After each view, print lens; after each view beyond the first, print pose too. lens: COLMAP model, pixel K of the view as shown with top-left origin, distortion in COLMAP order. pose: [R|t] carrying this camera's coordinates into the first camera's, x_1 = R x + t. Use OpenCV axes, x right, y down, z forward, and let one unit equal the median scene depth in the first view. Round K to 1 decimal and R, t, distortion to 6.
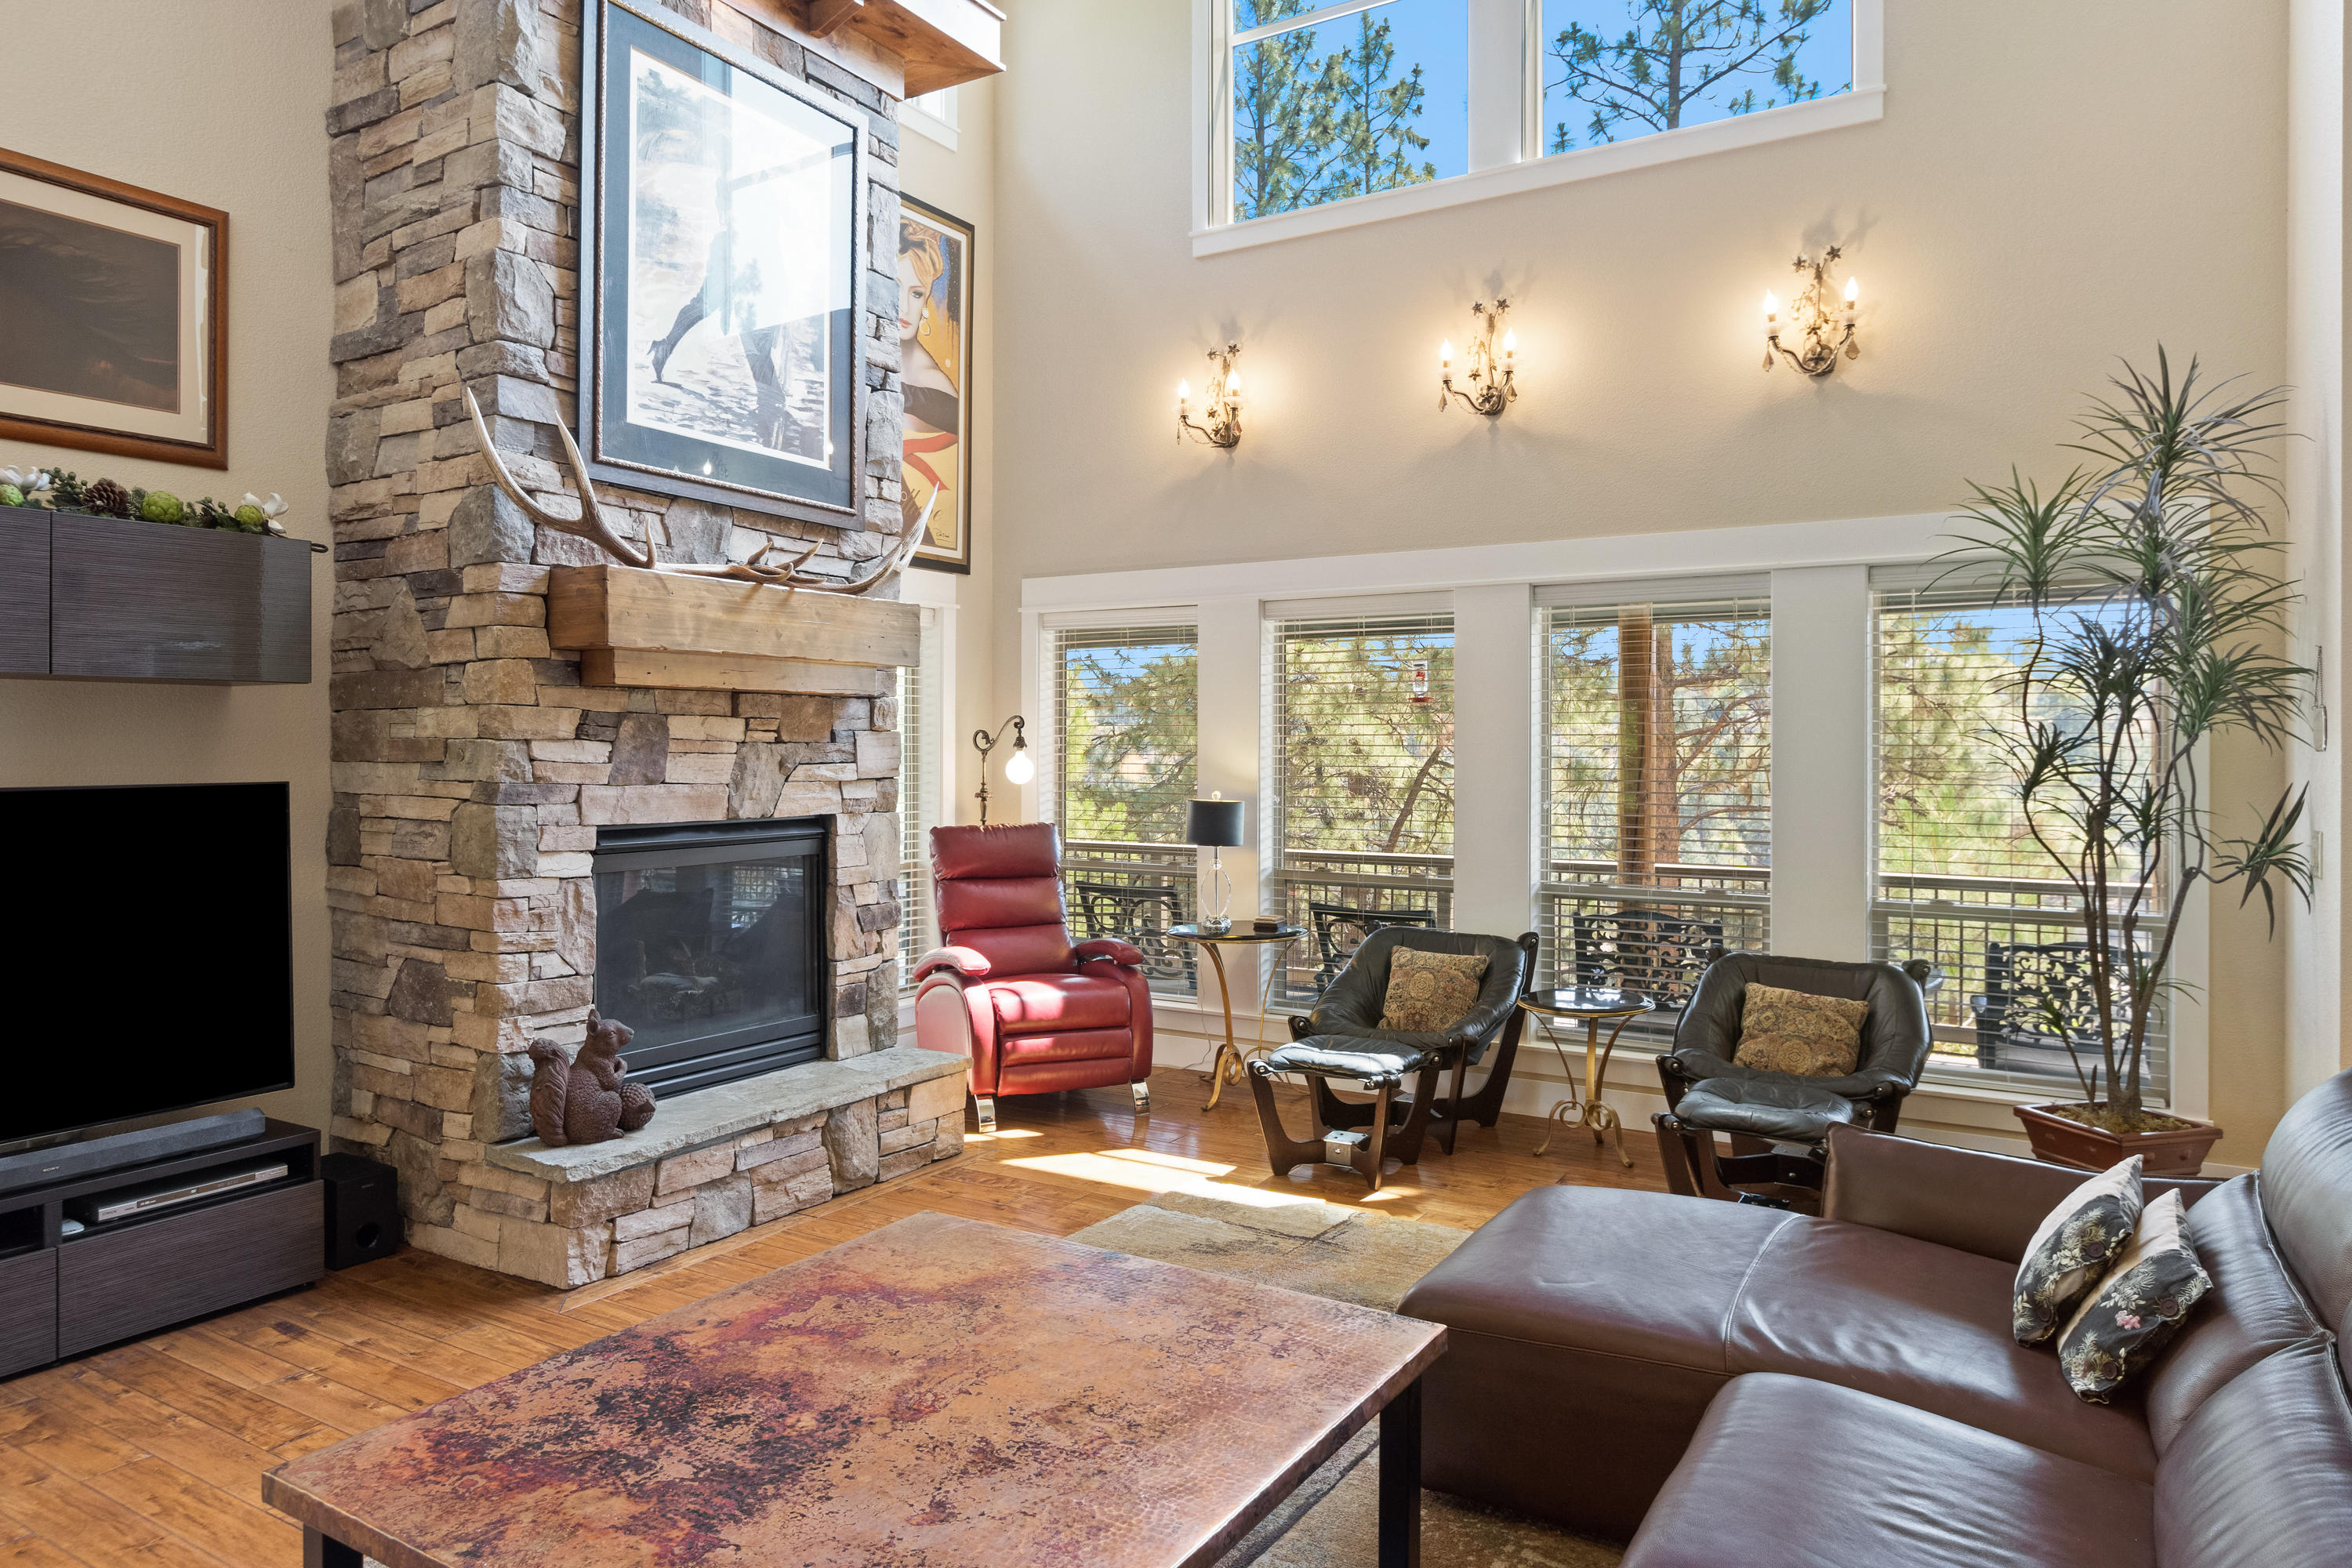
lens RADIAL K [[1453.6, 0, 1198.4], [0, 1453.6, 744.2], [0, 0, 1]] dist [0.001271, 0.005166]
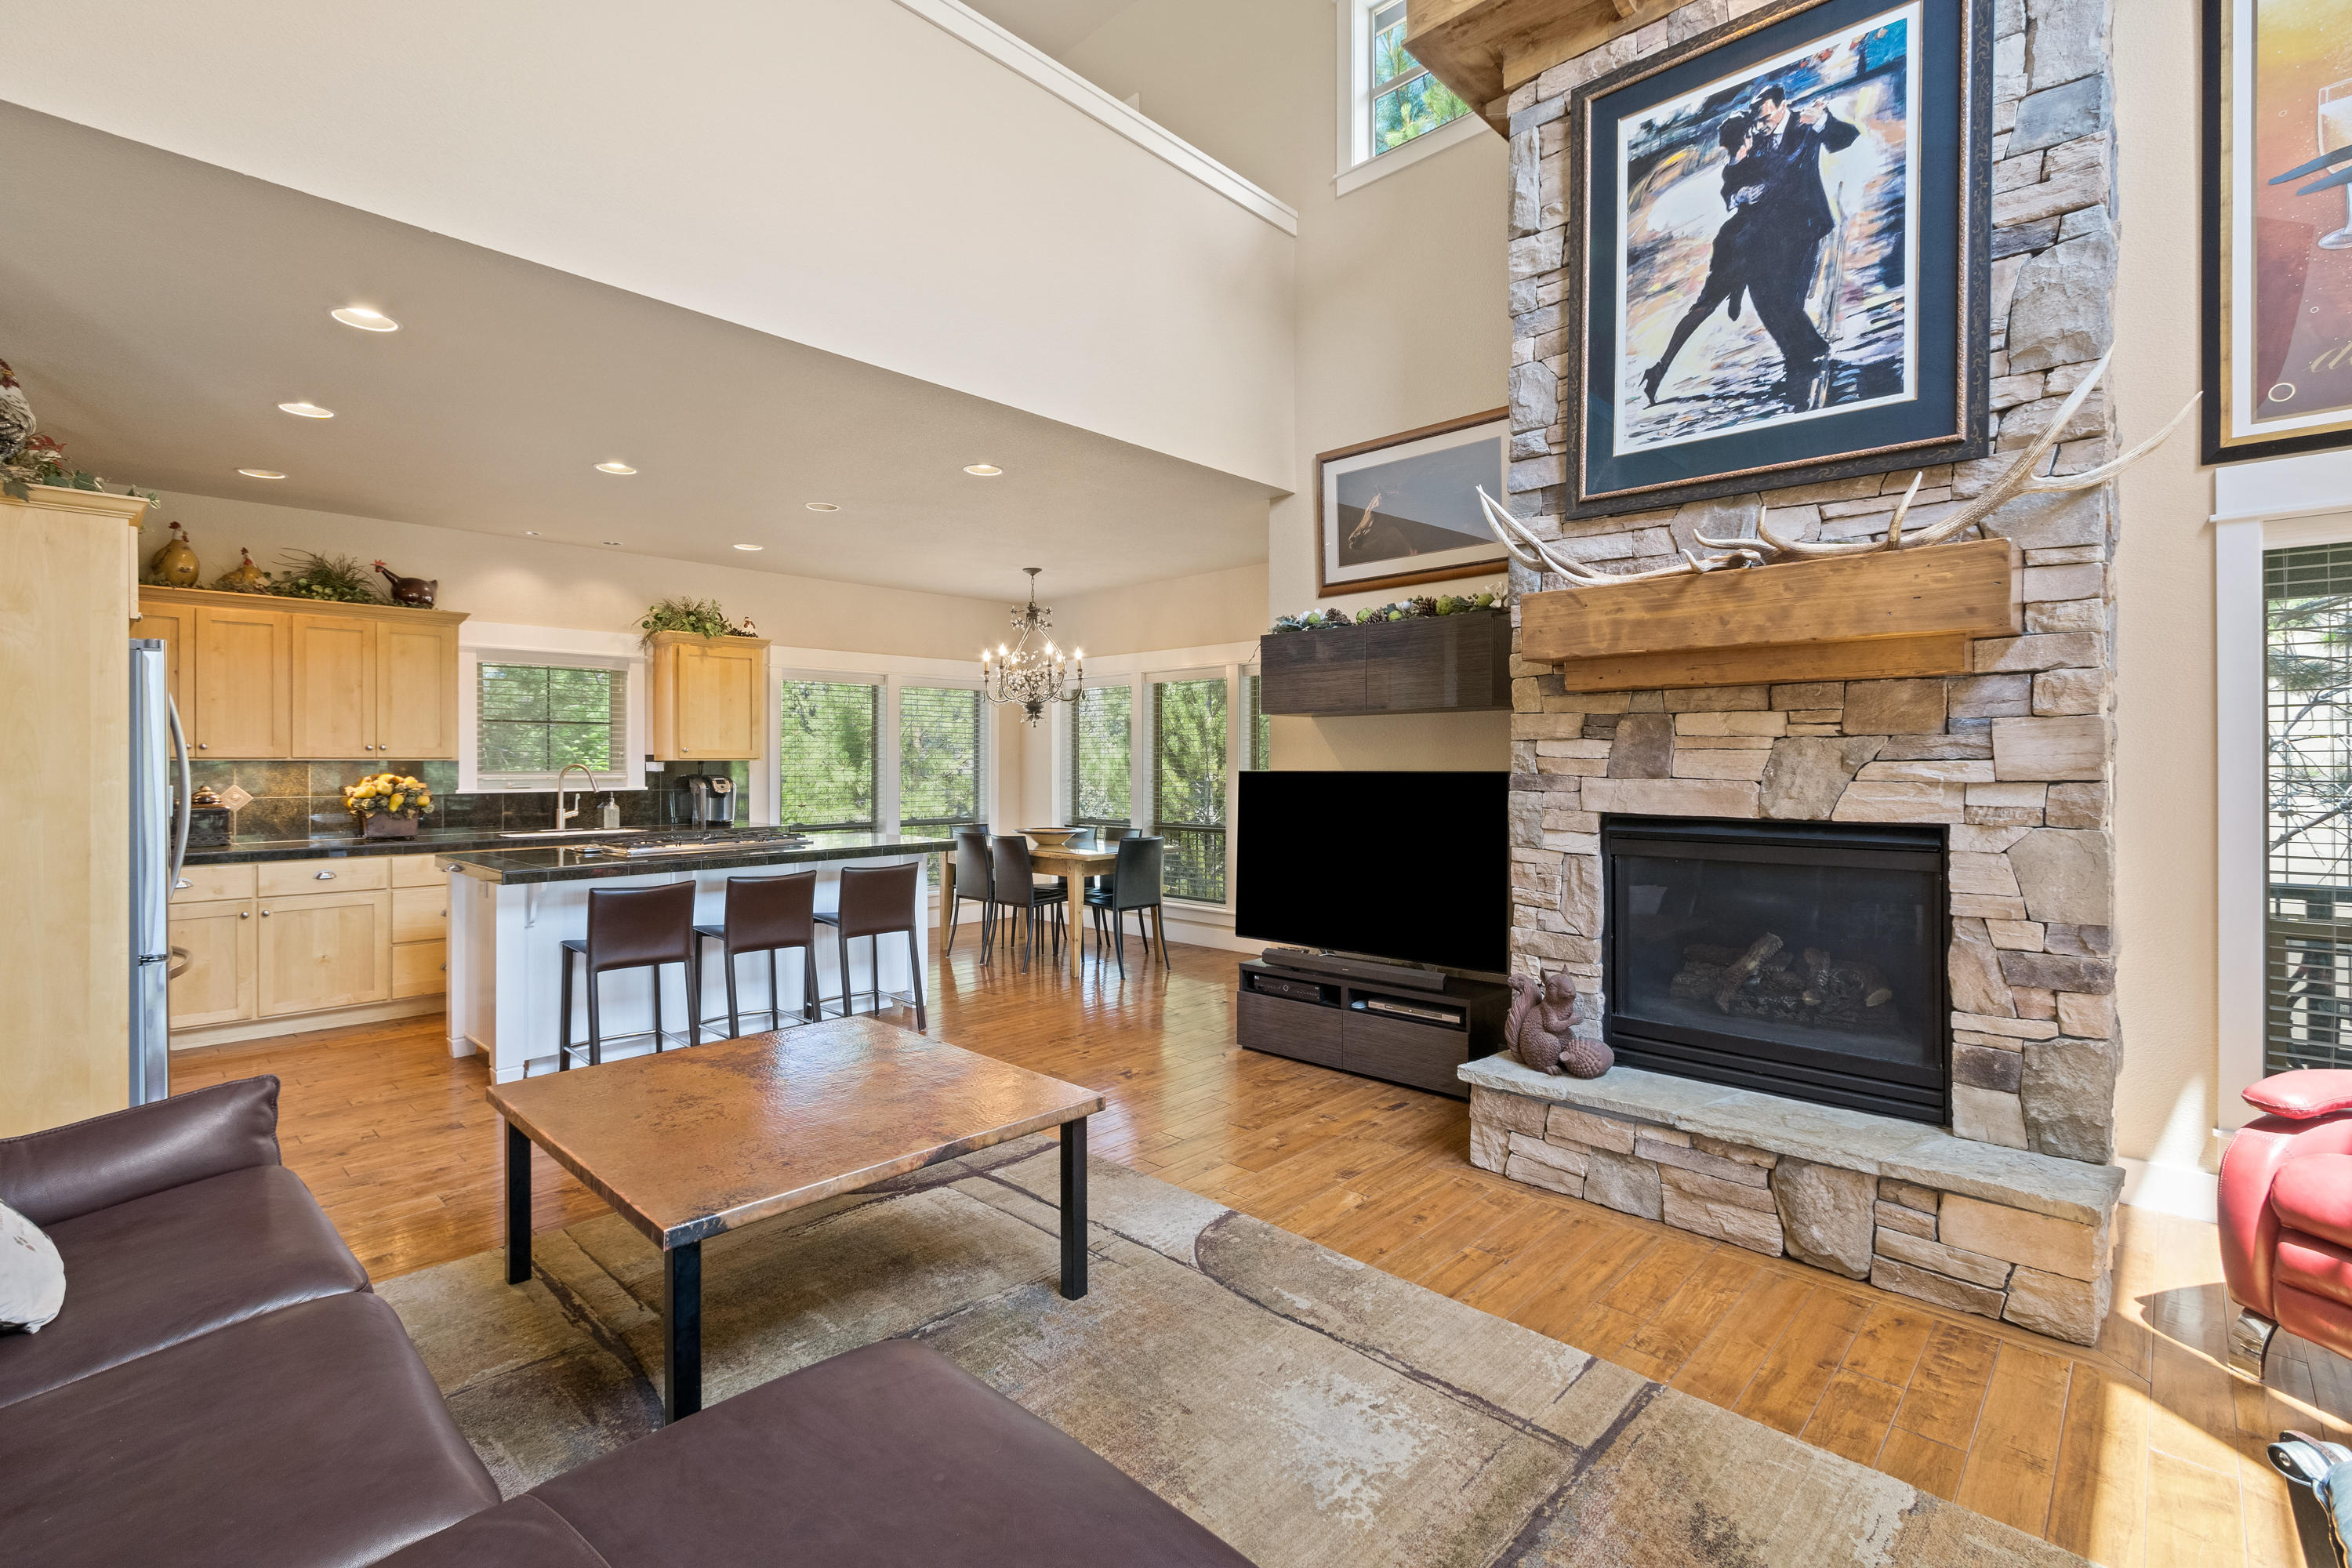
lens RADIAL K [[1055.6, 0, 1176.2], [0, 1055.6, 761.2], [0, 0, 1]] dist [0.001209, 0.002076]
pose [[-0.219144, -0.003588, -0.975686, 0.434827], [0.004460, 0.999979, -0.004679, 0.015561], [0.975682, -0.005377, -0.219123, 0.763912]]
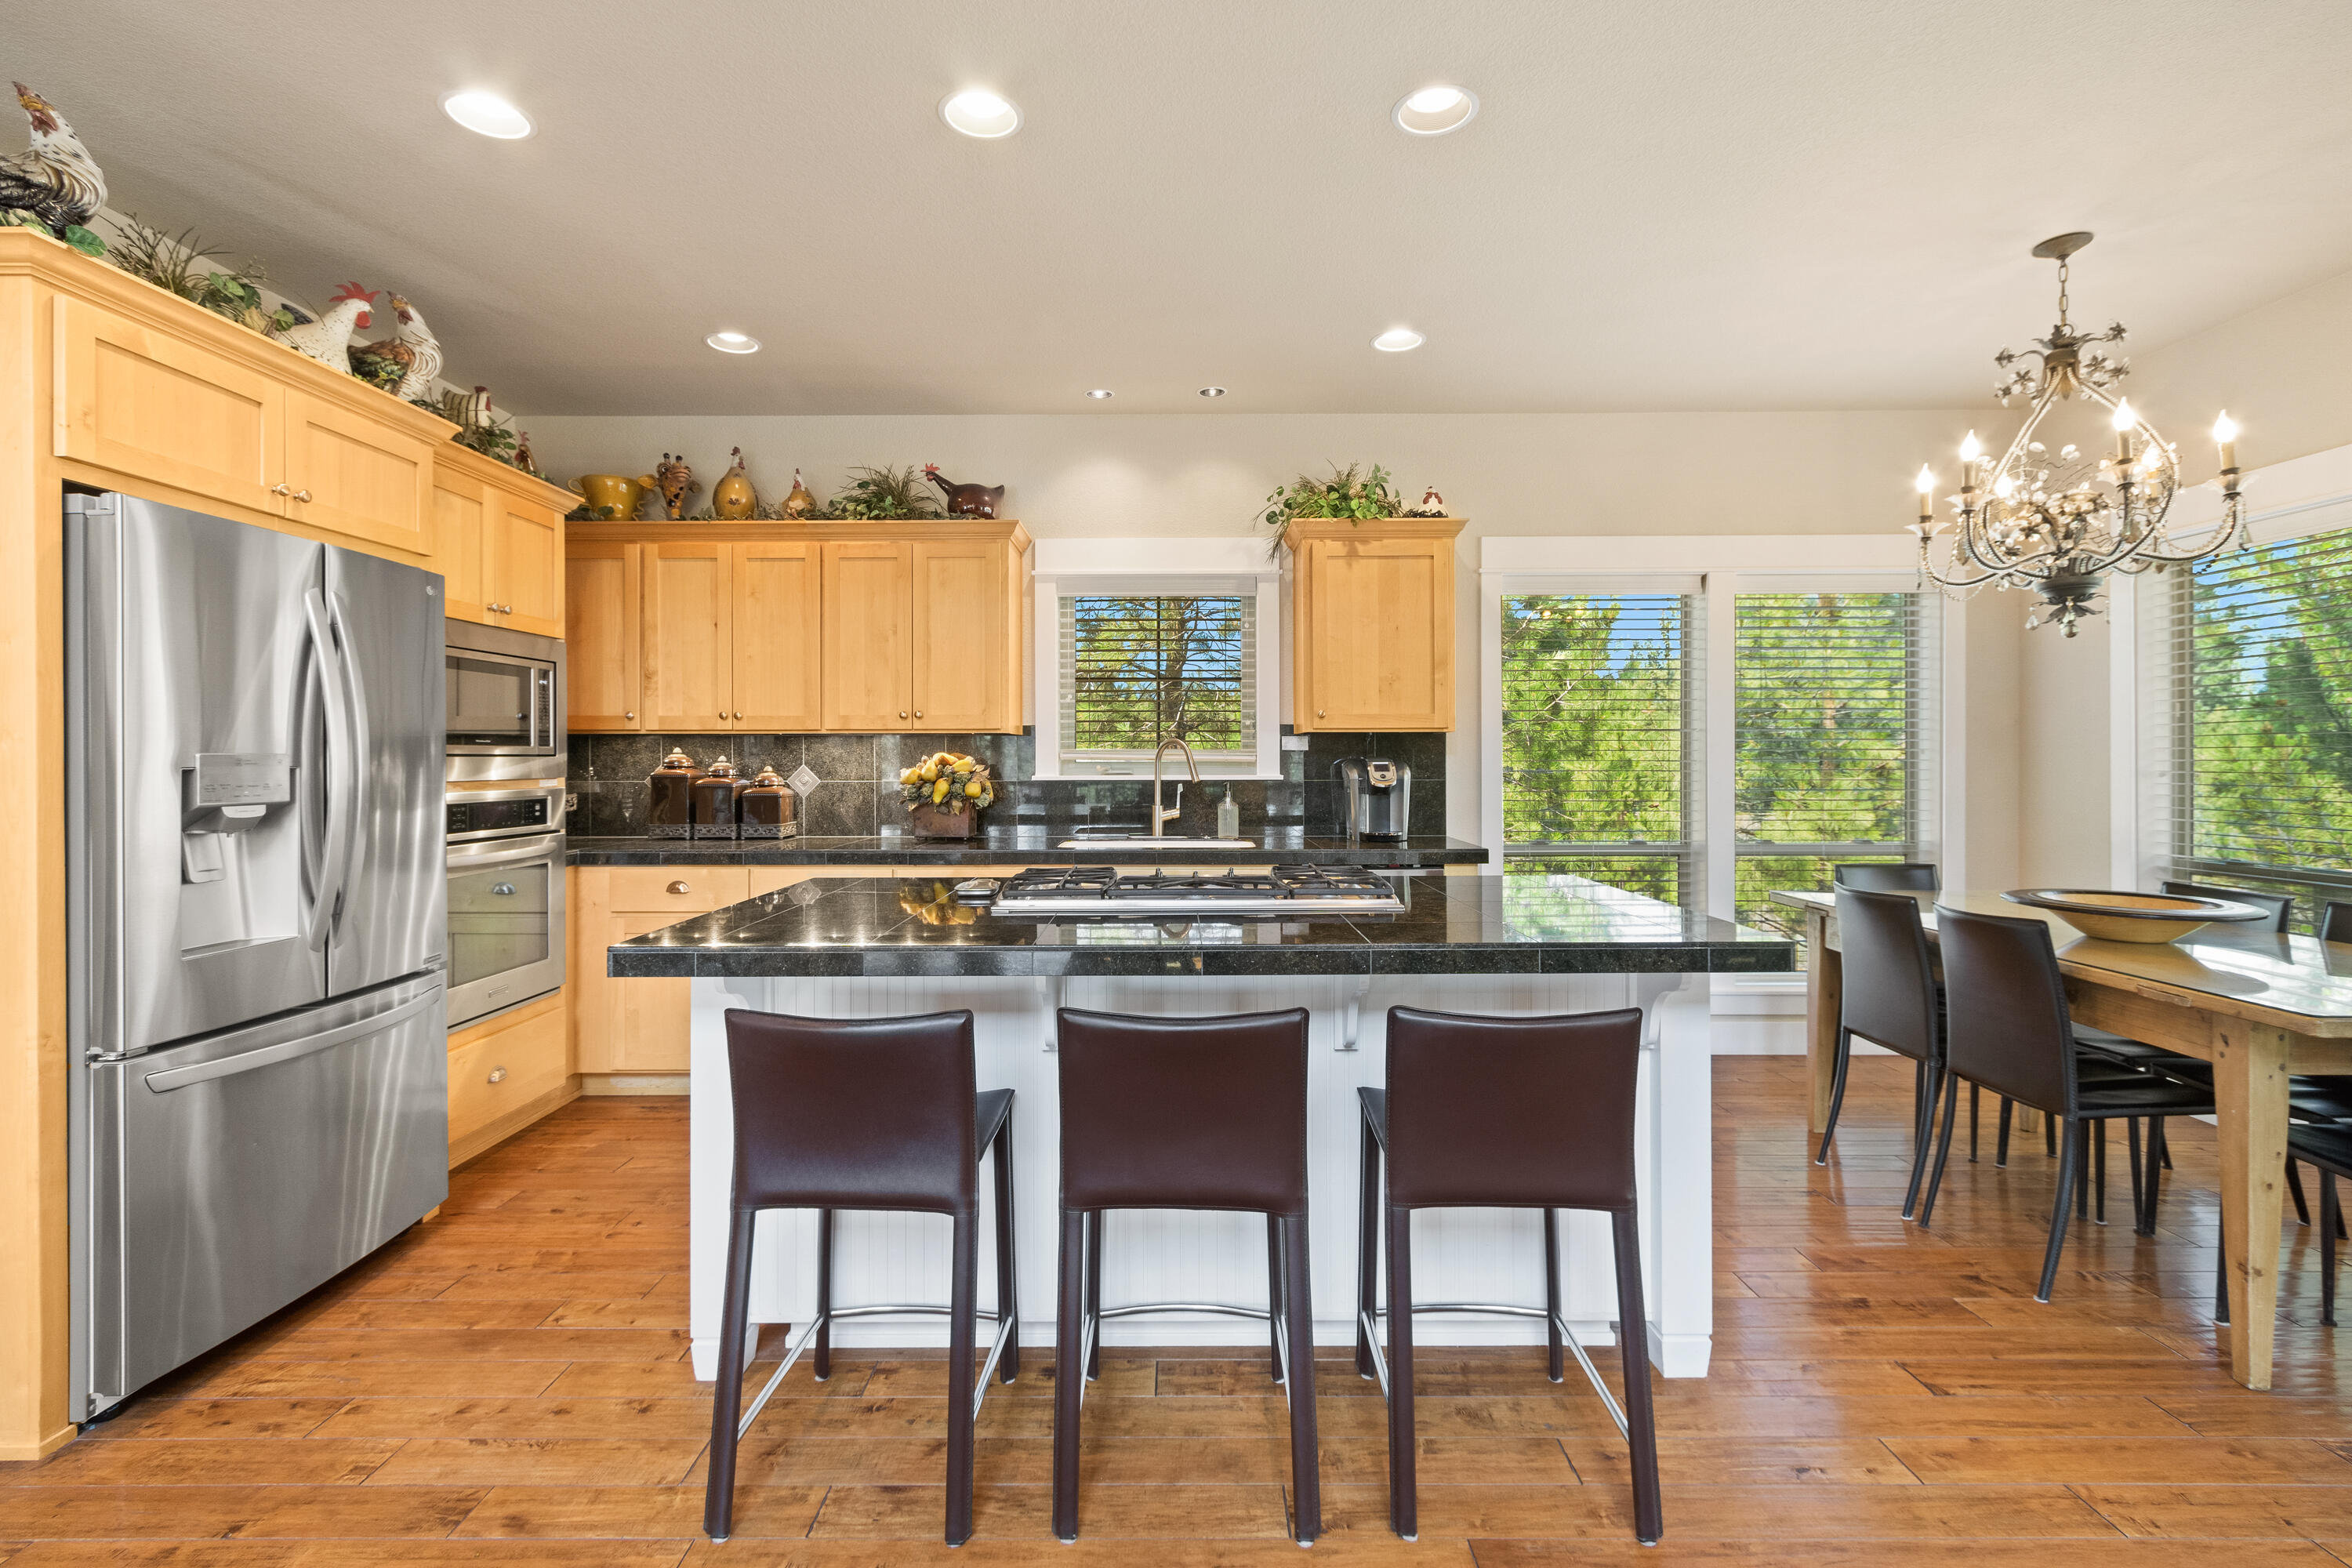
lens RADIAL K [[1055.6, 0, 1176.7], [0, 1055.6, 757.8], [0, 0, 1]] dist [0.001209, 0.002076]
pose [[-0.858736, -0.000750, -0.512417, -0.283859], [0.001598, 0.999990, -0.004141, 0.029794], [0.512415, -0.004375, -0.858727, 0.477660]]
